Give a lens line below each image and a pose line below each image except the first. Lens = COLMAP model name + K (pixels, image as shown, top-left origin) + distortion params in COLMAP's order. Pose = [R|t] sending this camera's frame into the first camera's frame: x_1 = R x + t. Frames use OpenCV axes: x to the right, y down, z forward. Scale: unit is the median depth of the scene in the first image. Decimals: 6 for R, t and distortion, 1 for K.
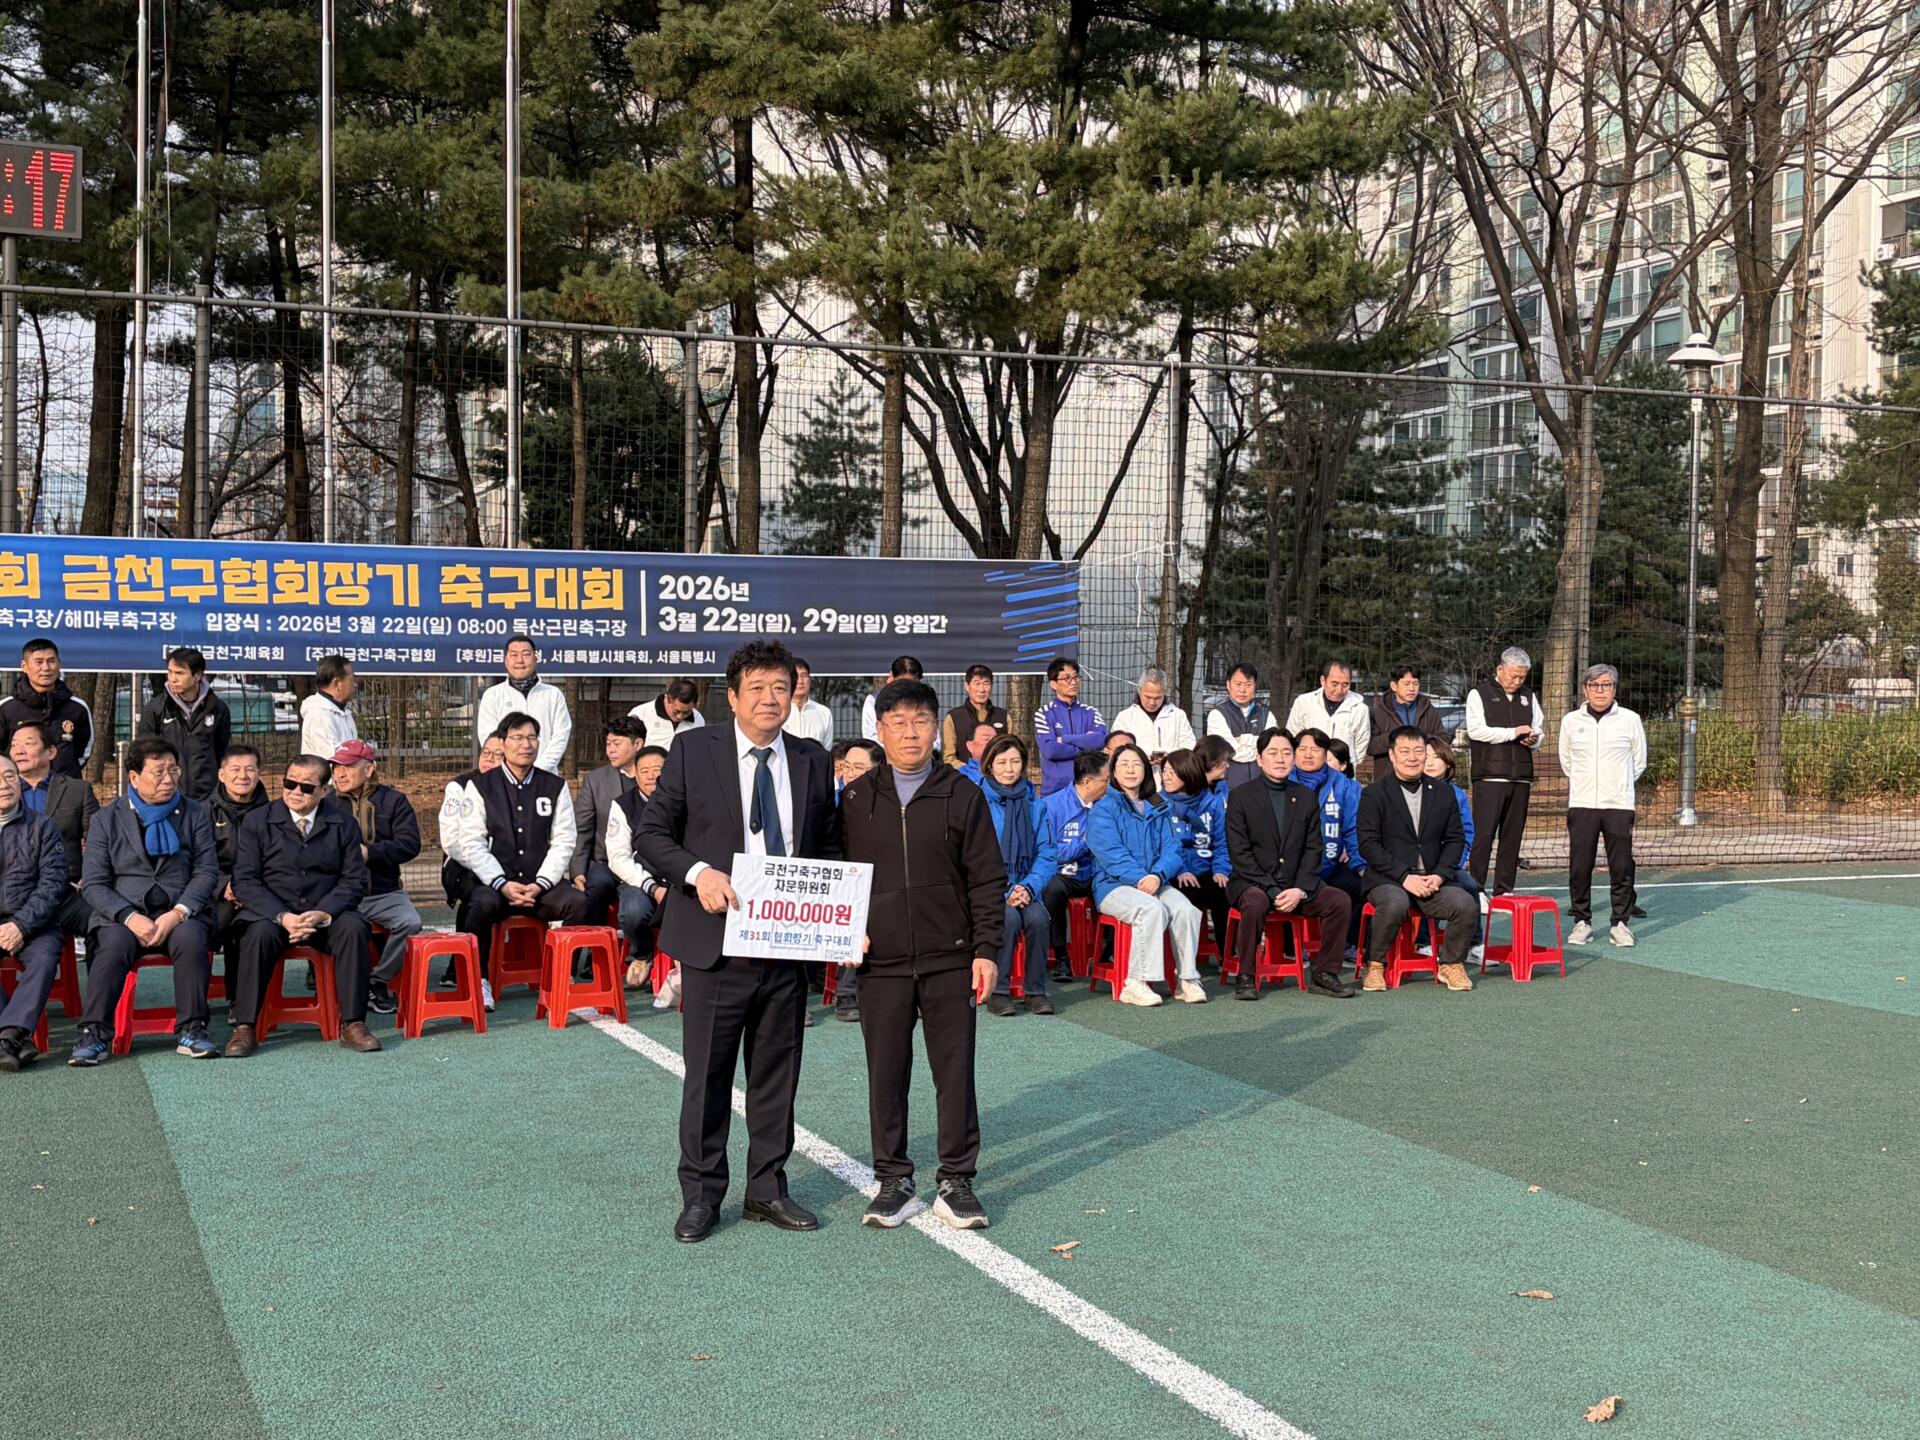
lens RADIAL K [[2360.9, 0, 961.7], [0, 2360.9, 725.8], [0, 0, 1]] dist [-0.050696, 0.000000]
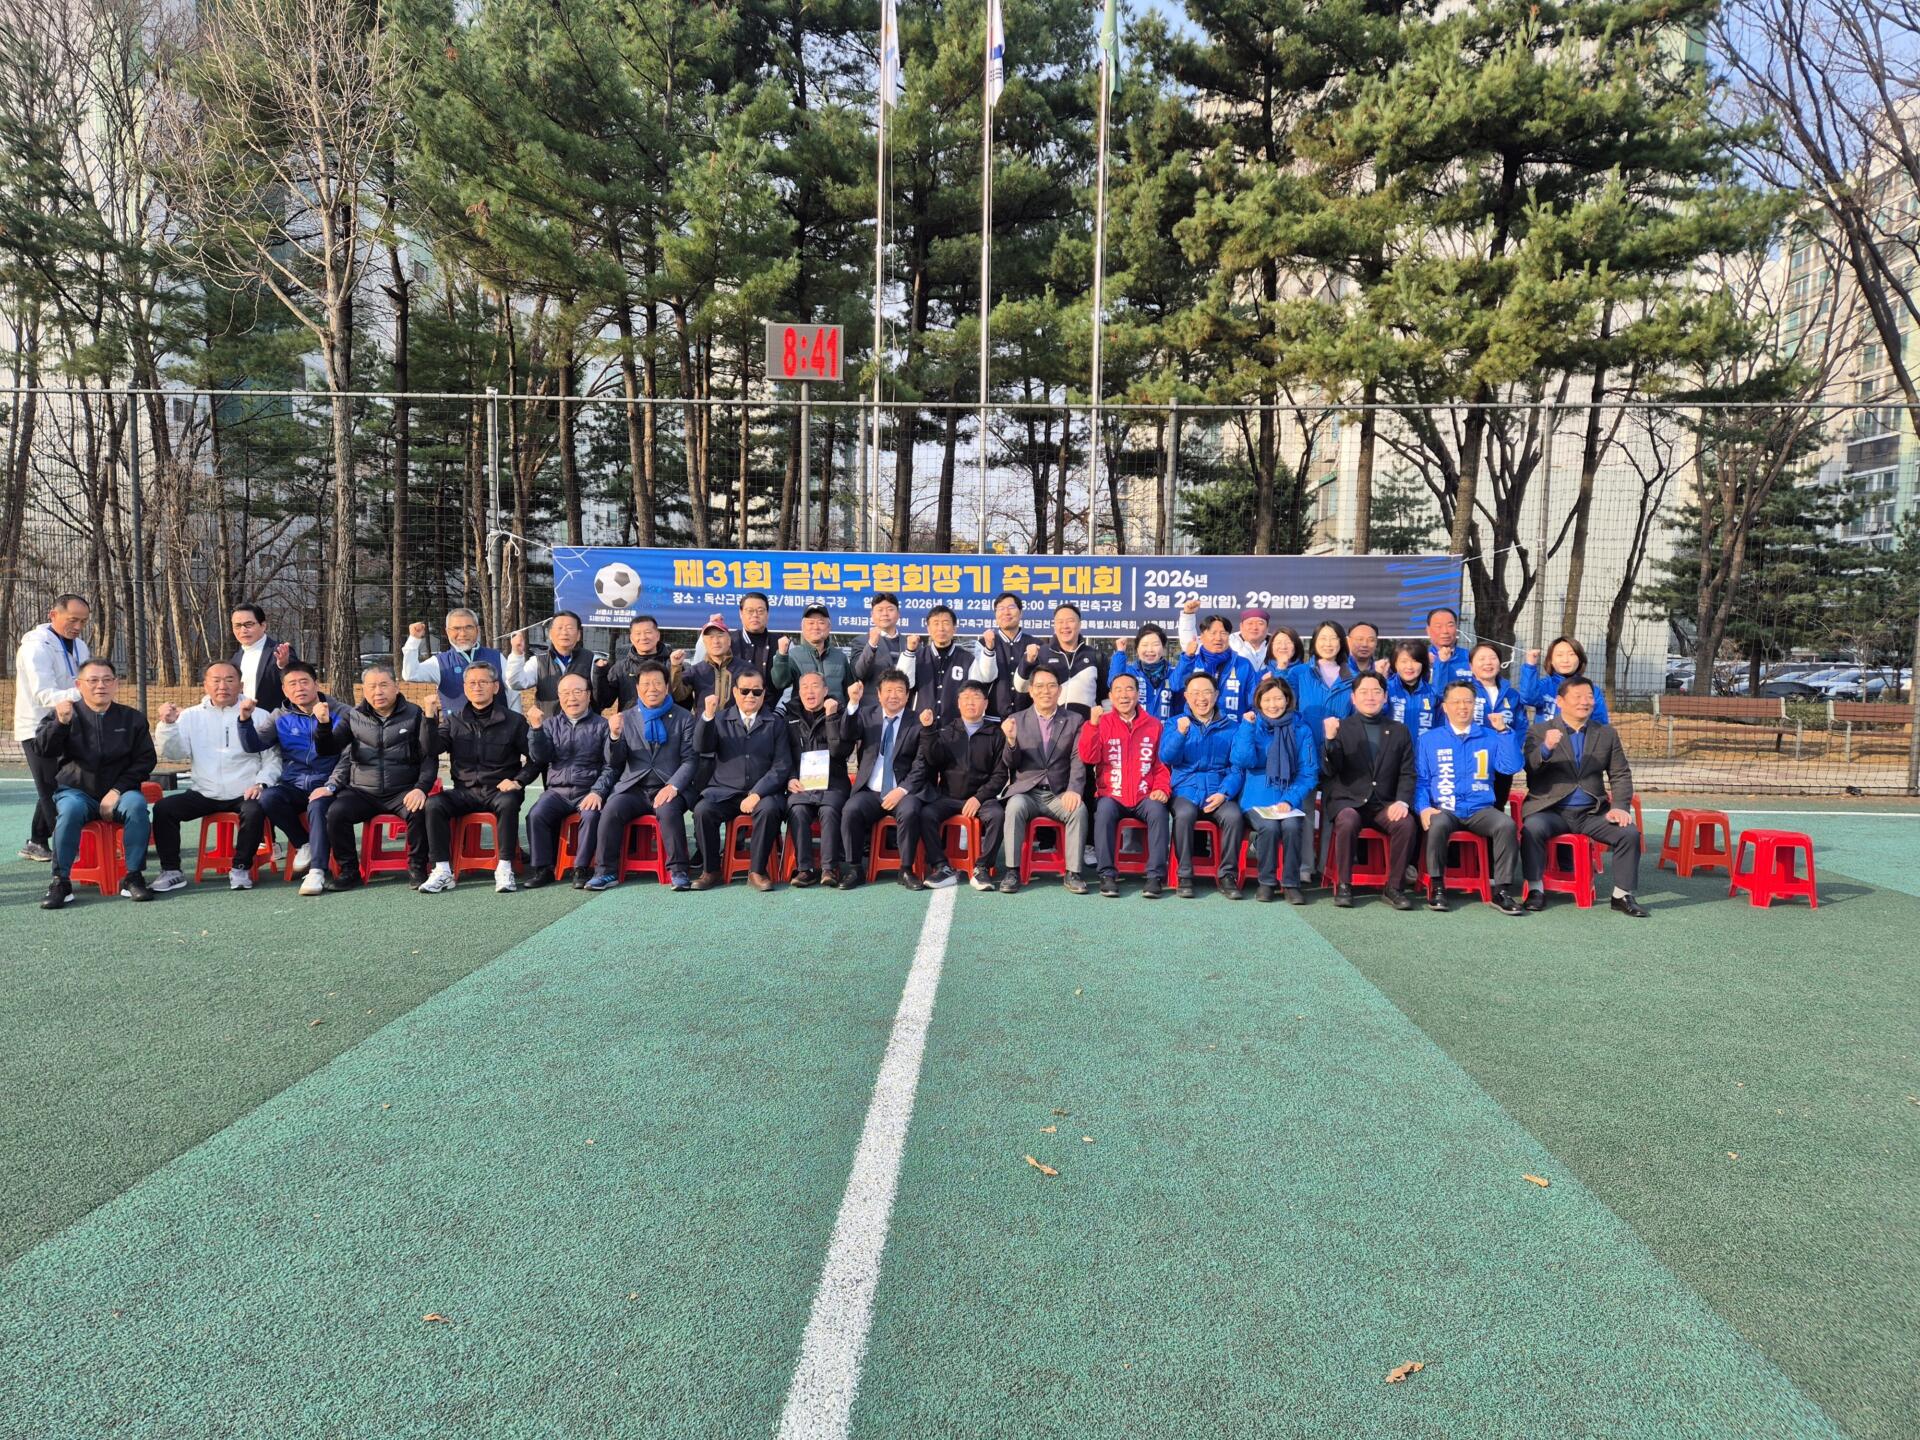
lens RADIAL K [[1250.7, 0, 953.5], [0, 1250.7, 721.3], [0, 0, 1]] dist [0.016010, -0.016594]
pose [[0.898049, 0.032597, -0.438685, 0.115006], [-0.017388, 0.999102, 0.038643, 0.003294], [0.439551, -0.027075, 0.897810, 0.230900]]
